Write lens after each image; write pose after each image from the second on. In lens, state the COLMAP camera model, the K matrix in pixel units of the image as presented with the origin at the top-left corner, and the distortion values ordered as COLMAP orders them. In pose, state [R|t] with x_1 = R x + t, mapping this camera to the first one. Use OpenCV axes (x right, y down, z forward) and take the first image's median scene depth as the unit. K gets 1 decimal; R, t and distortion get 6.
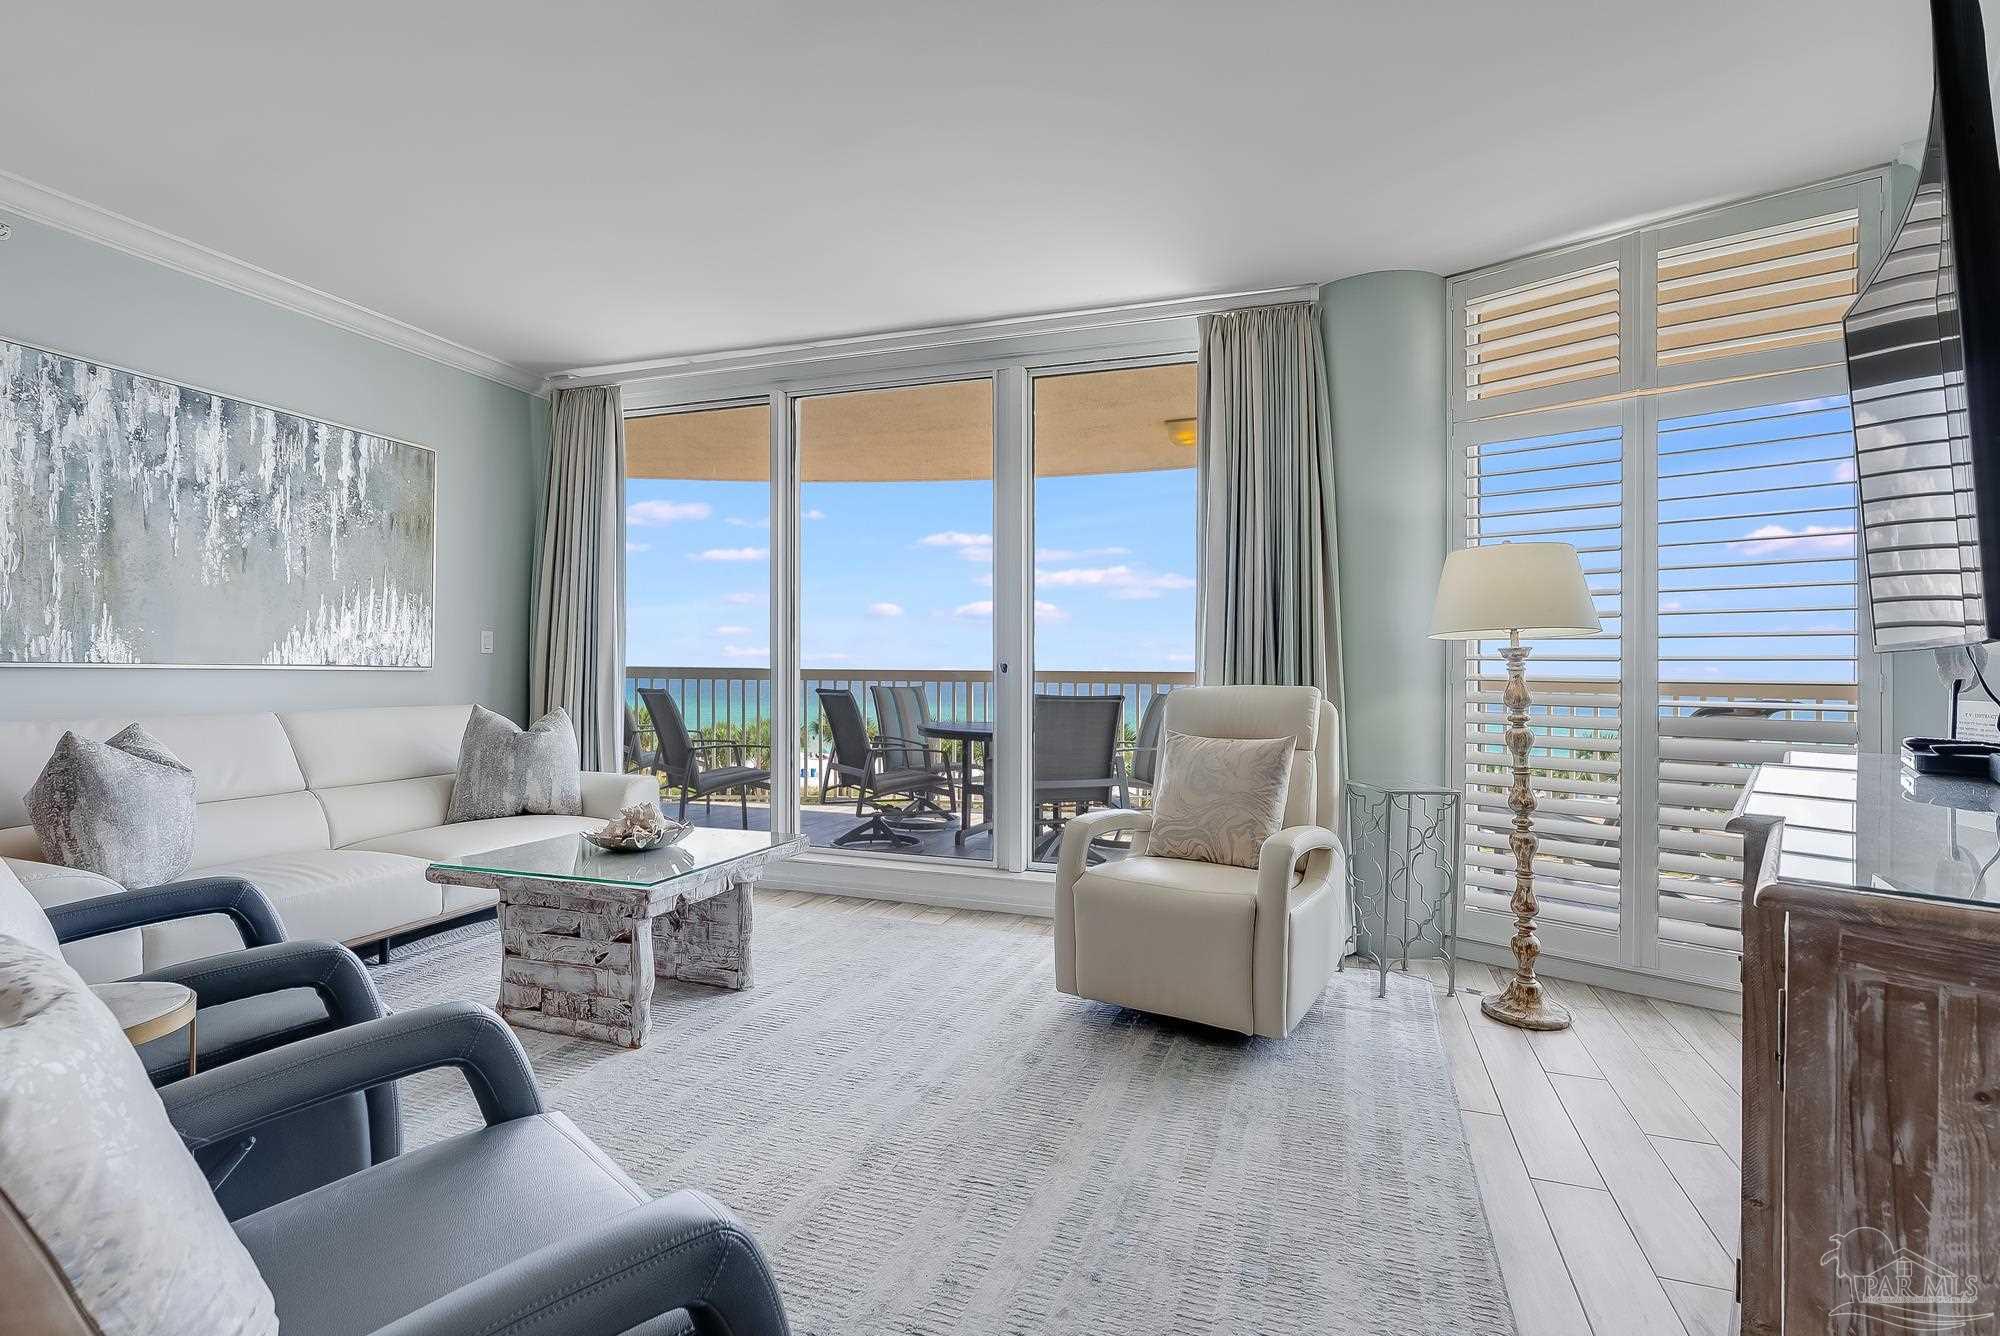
lens RADIAL K [[912.5, 0, 1000.0], [0, 912.5, 668.0], [0, 0, 1]] dist [0.000567, 0.000745]
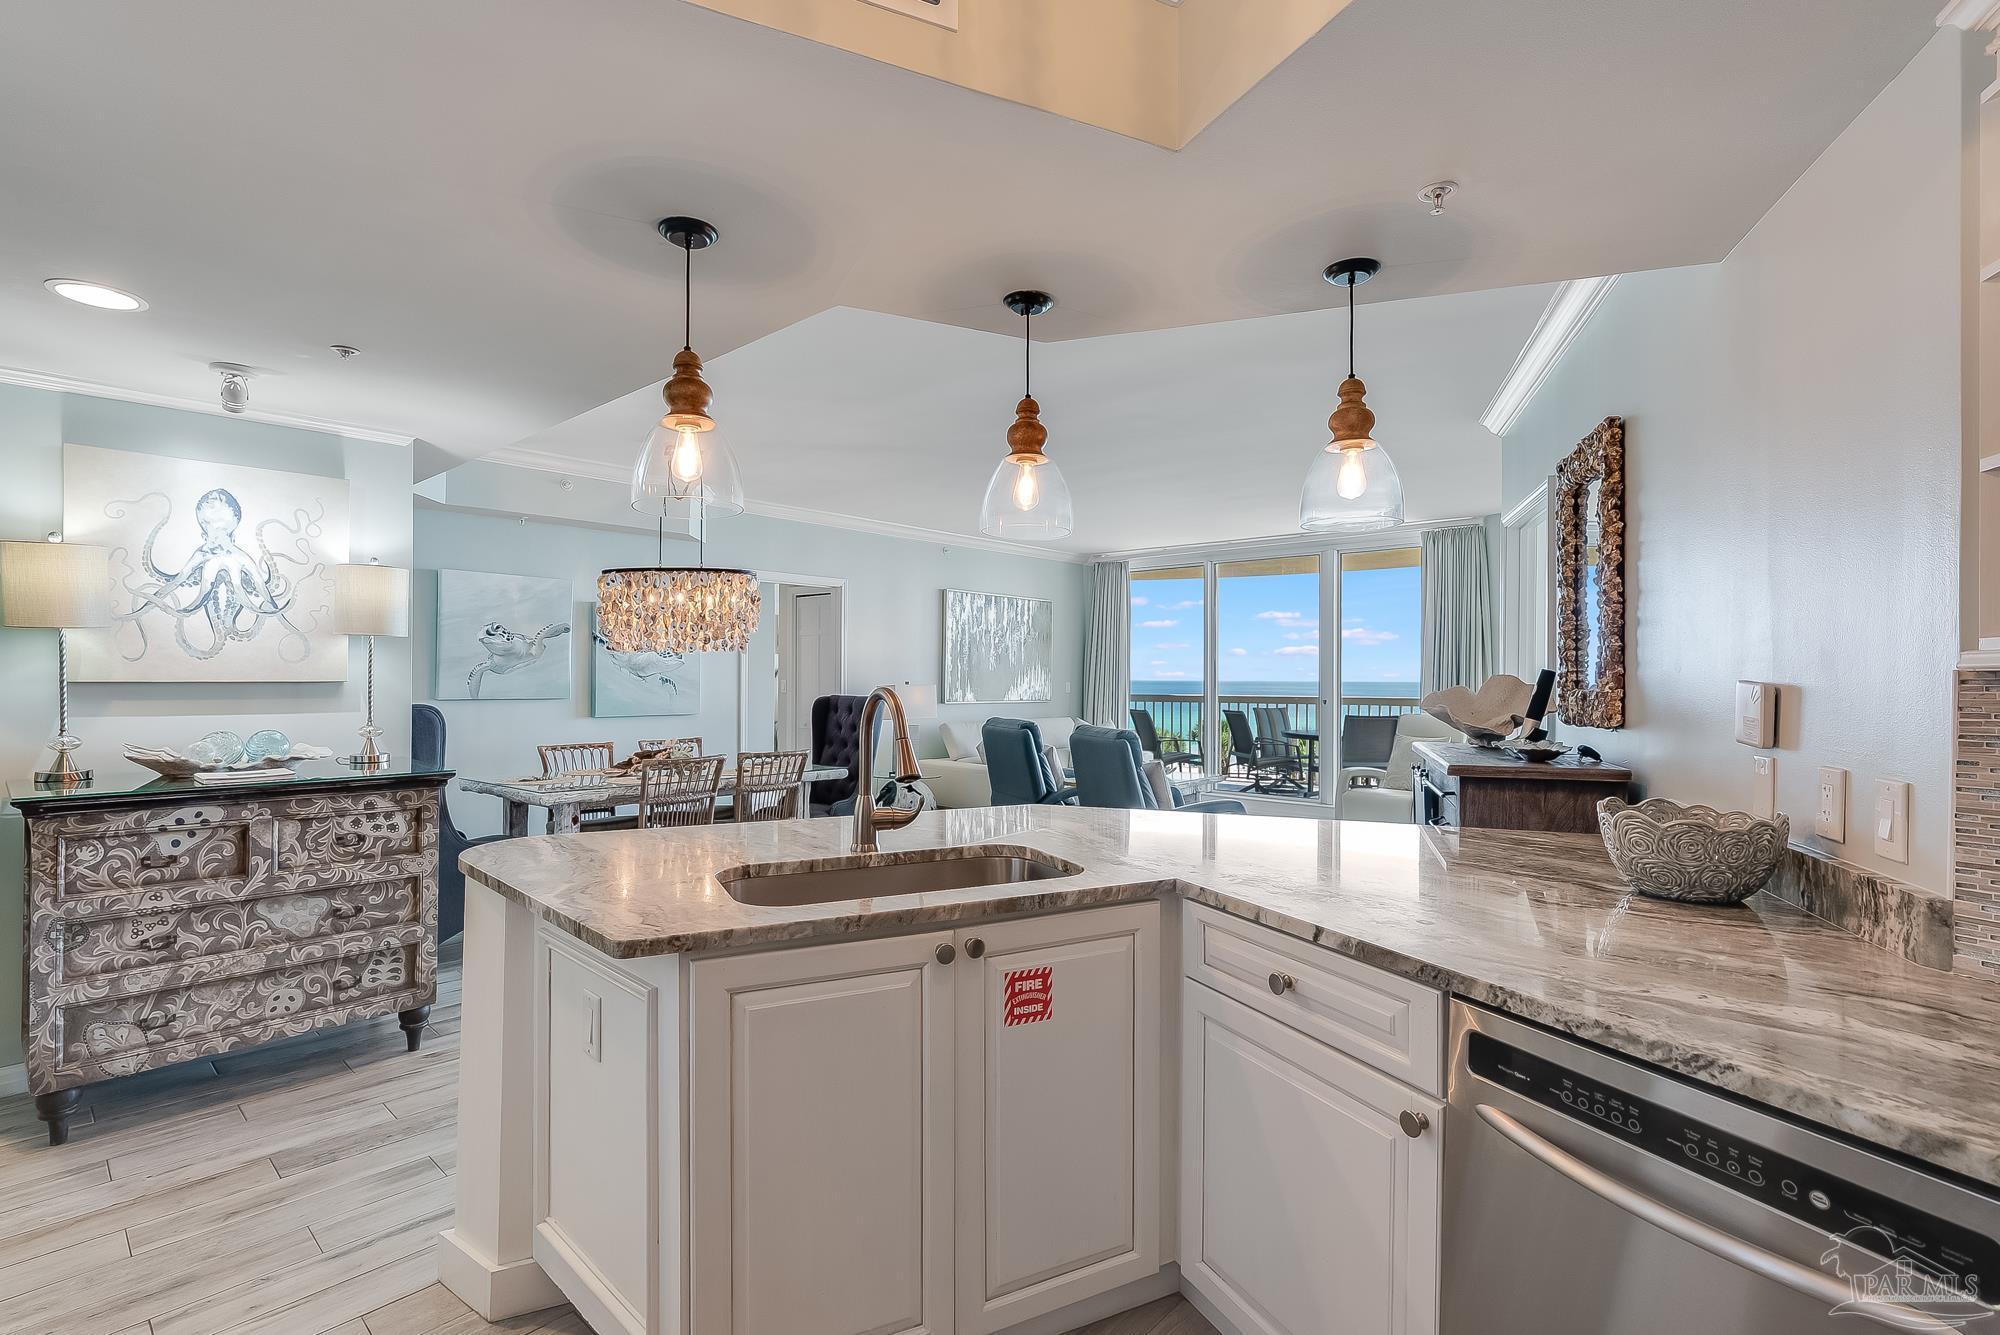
lens RADIAL K [[935.2, 0, 1001.6], [0, 935.2, 678.1], [0, 0, 1]] dist [-0.003684, 0.001644]
pose [[0.923194, -0.003912, -0.384315, 0.155745], [0.004242, 0.999991, 0.000012, -0.061071], [0.384312, -0.001641, 0.923202, -1.293760]]
